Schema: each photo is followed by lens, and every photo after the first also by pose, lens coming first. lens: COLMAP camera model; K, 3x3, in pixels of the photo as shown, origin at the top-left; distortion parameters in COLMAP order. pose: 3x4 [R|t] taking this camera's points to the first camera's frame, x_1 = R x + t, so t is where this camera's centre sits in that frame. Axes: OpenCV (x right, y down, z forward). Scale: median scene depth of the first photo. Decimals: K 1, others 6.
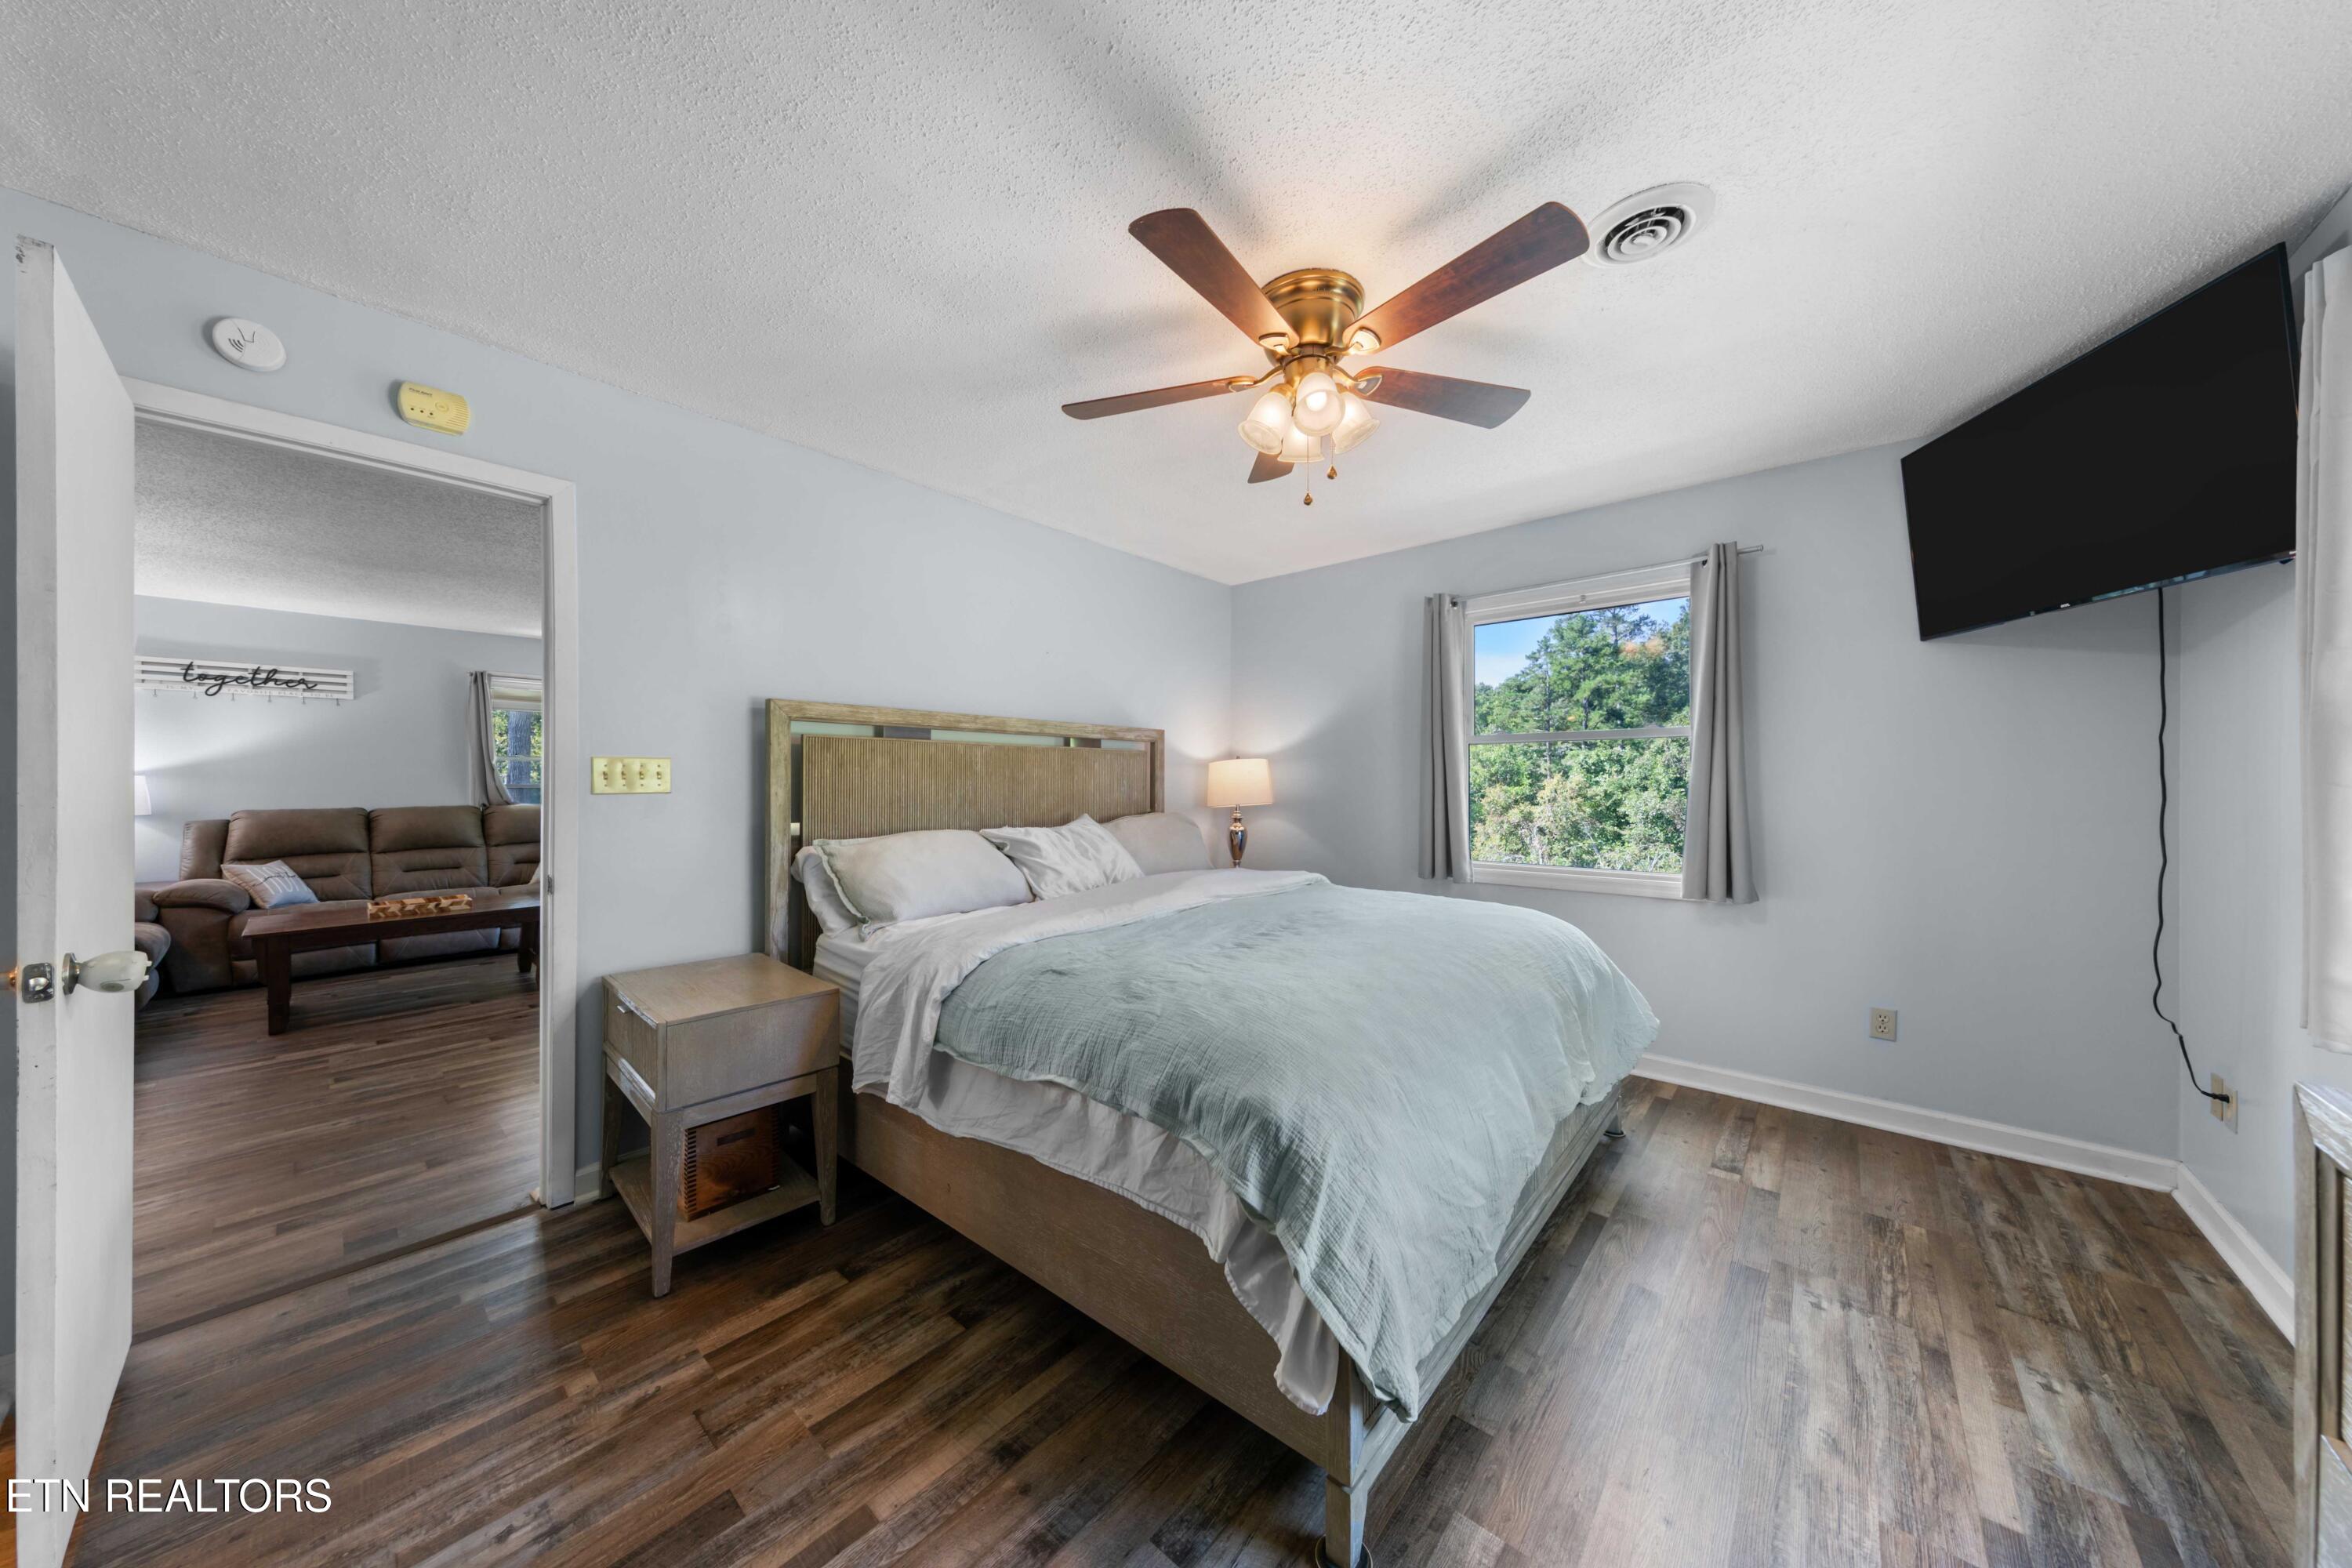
lens RADIAL K [[804.5, 0, 1186.3], [0, 804.5, 774.5], [0, 0, 1]] dist [0.002300, 0.000121]
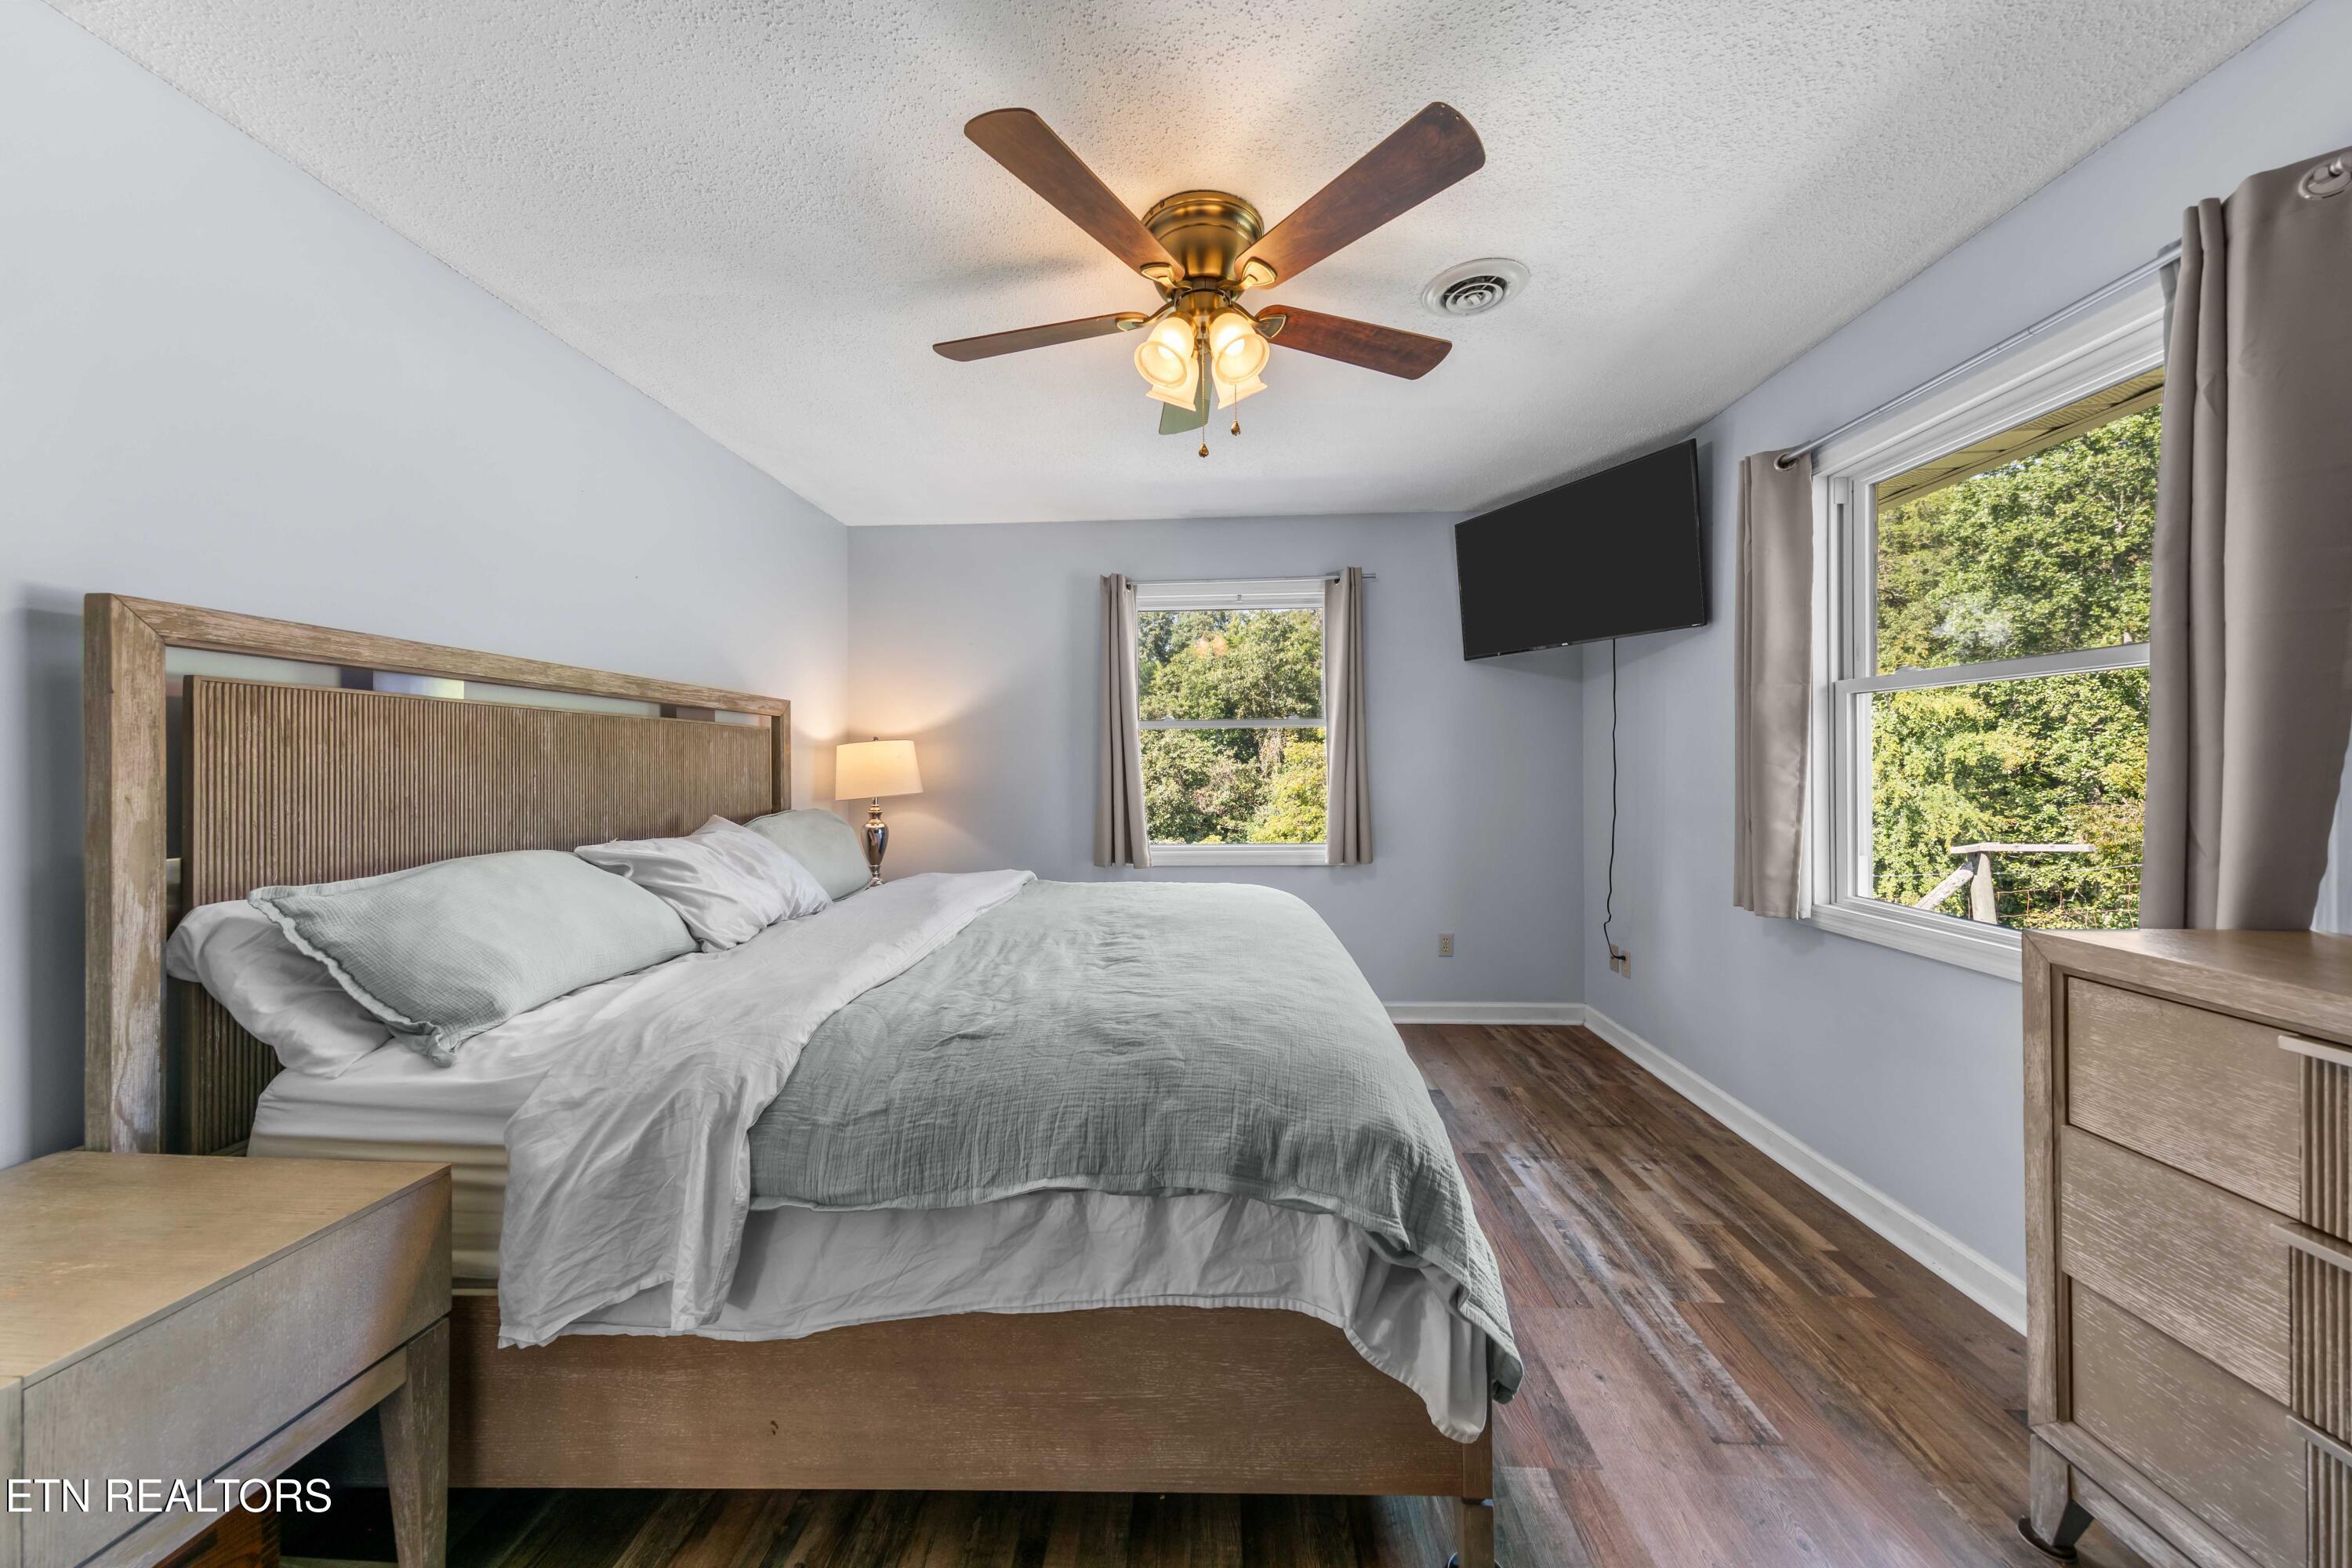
lens RADIAL K [[819.0, 0, 1217.0], [0, 819.0, 759.4], [0, 0, 1]] dist [0.005681, -0.000017]
pose [[0.765304, -0.000920, 0.643668, -0.408280], [0.002600, 0.999995, -0.001661, 0.004120], [-0.643664, 0.002945, 0.765303, 0.277899]]
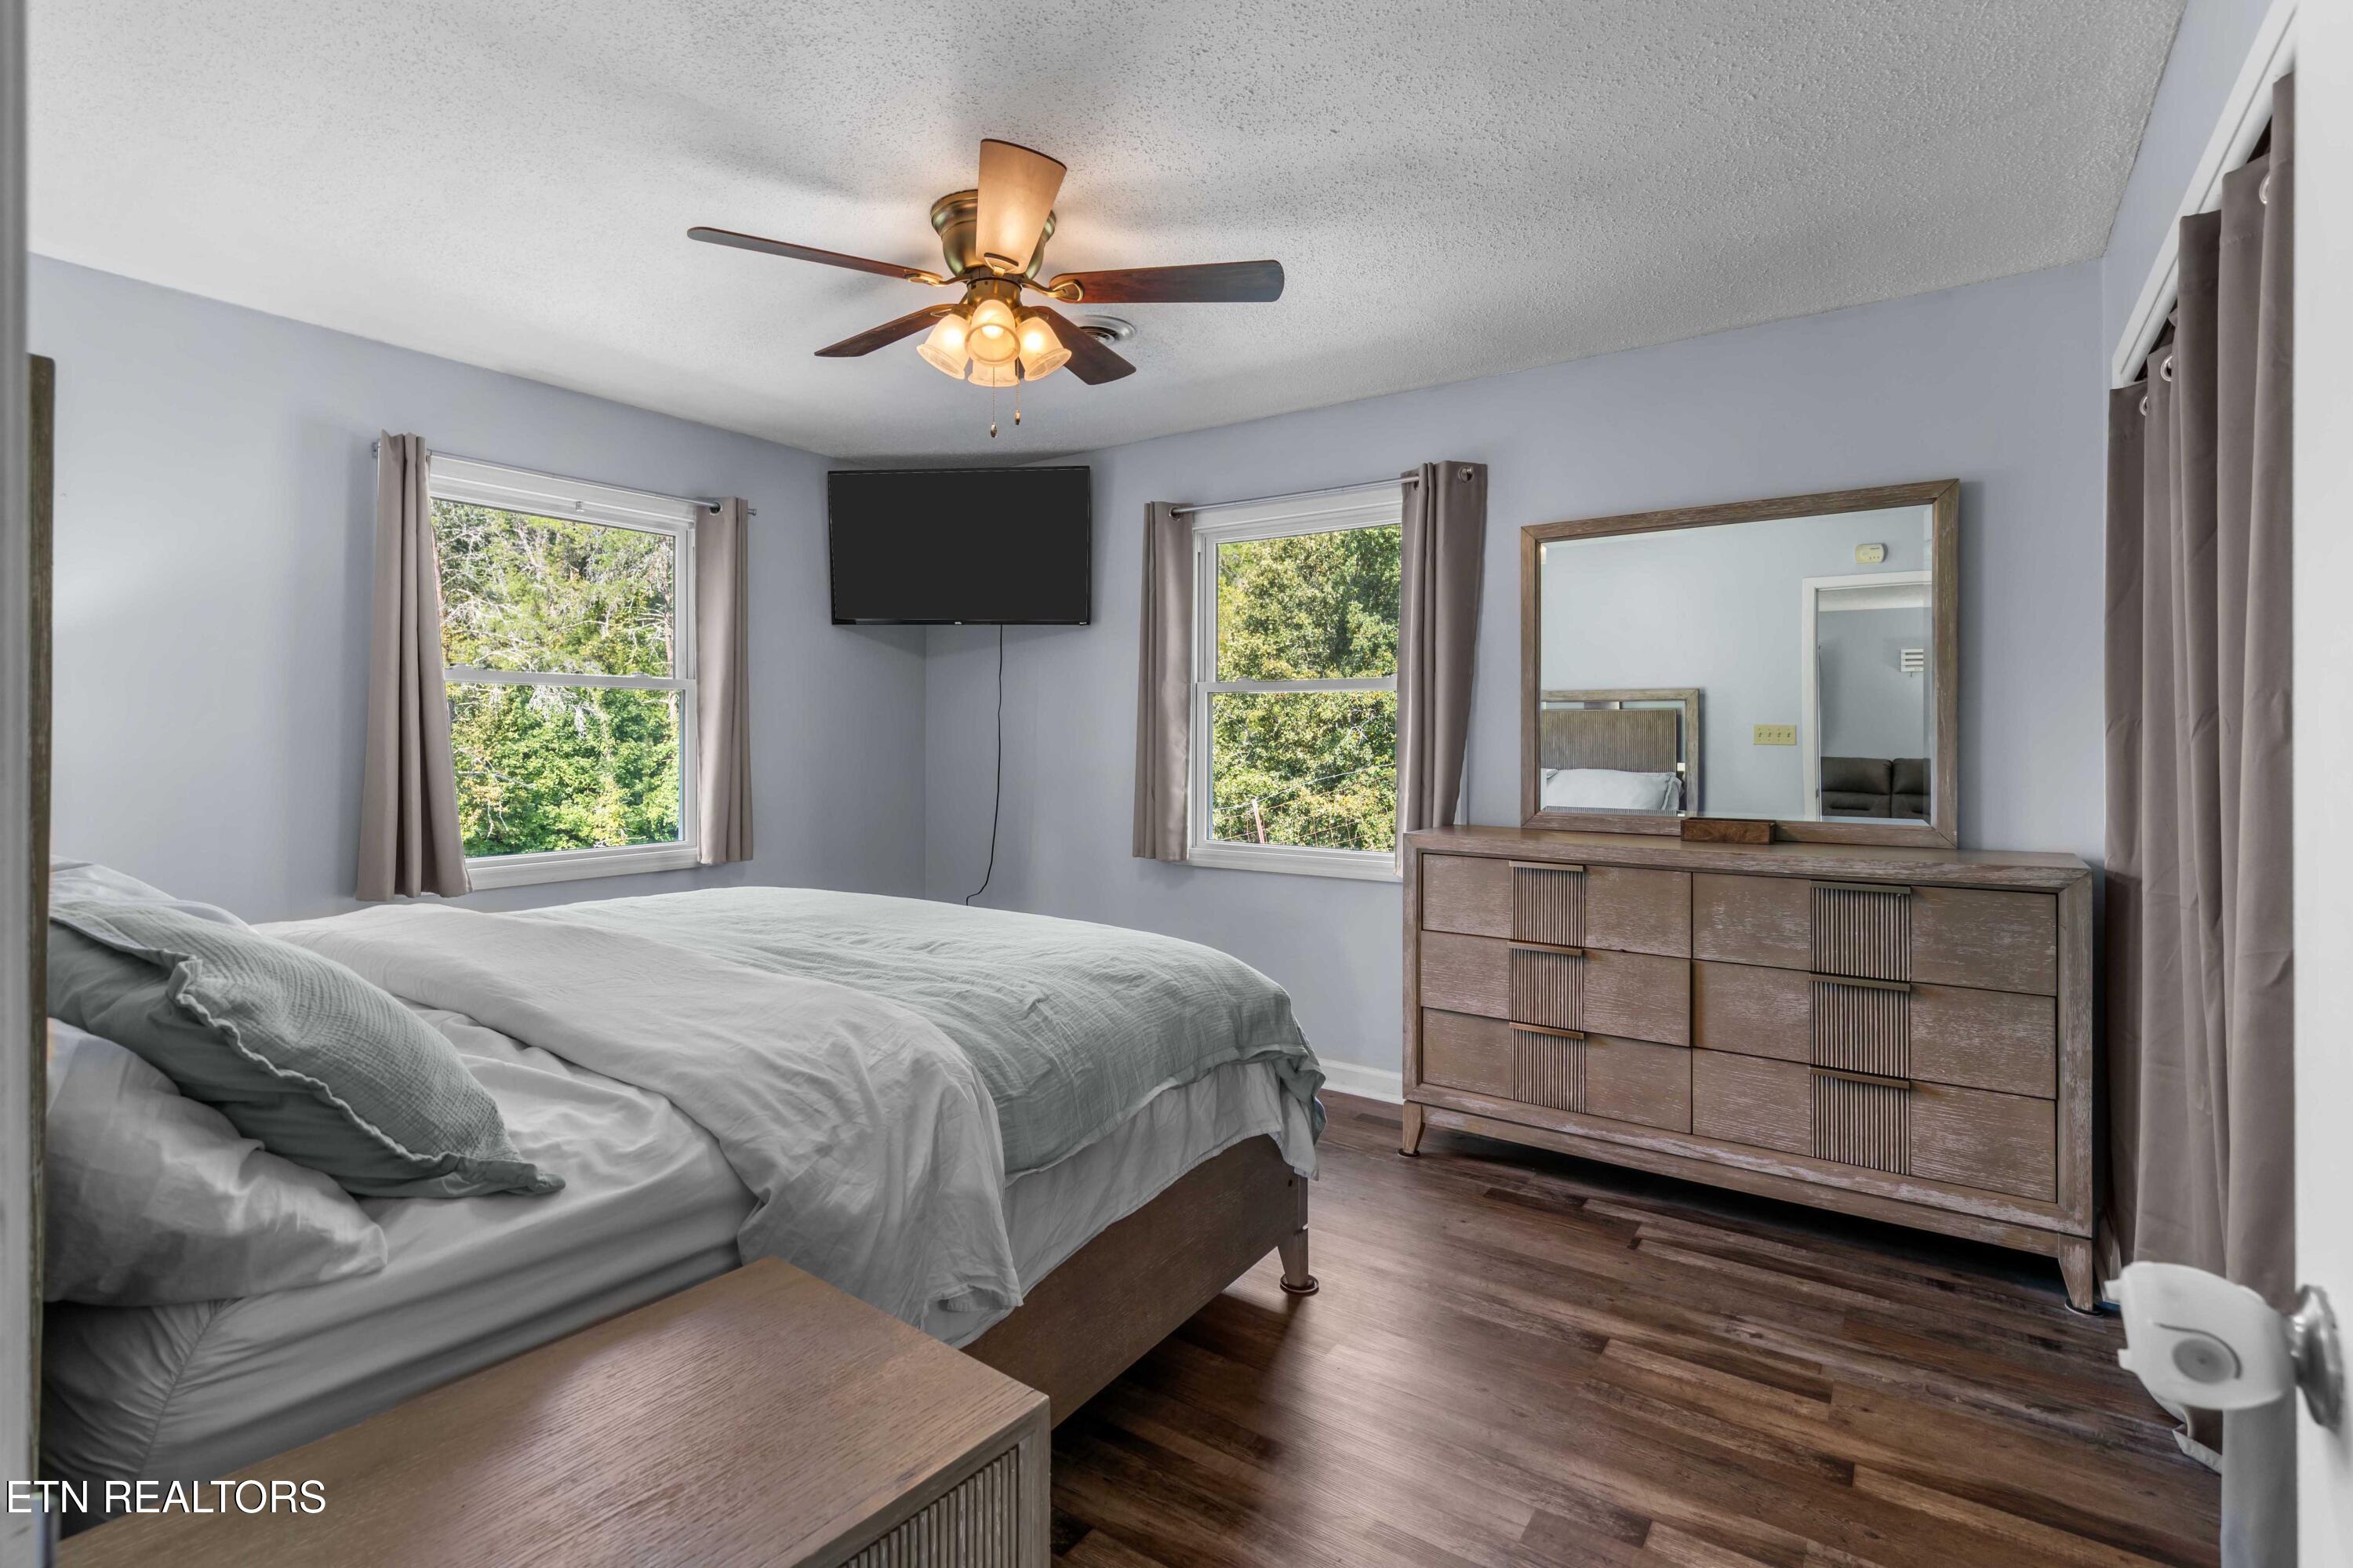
lens RADIAL K [[1042.7, 0, 1176.5], [0, 1042.7, 746.4], [0, 0, 1]] dist [0.000019, 0.000054]
pose [[-0.121476, -0.004937, 0.992582, -0.990337], [-0.014970, 0.999883, 0.003141, 0.011789], [-0.992481, -0.014477, -0.121536, 0.890852]]
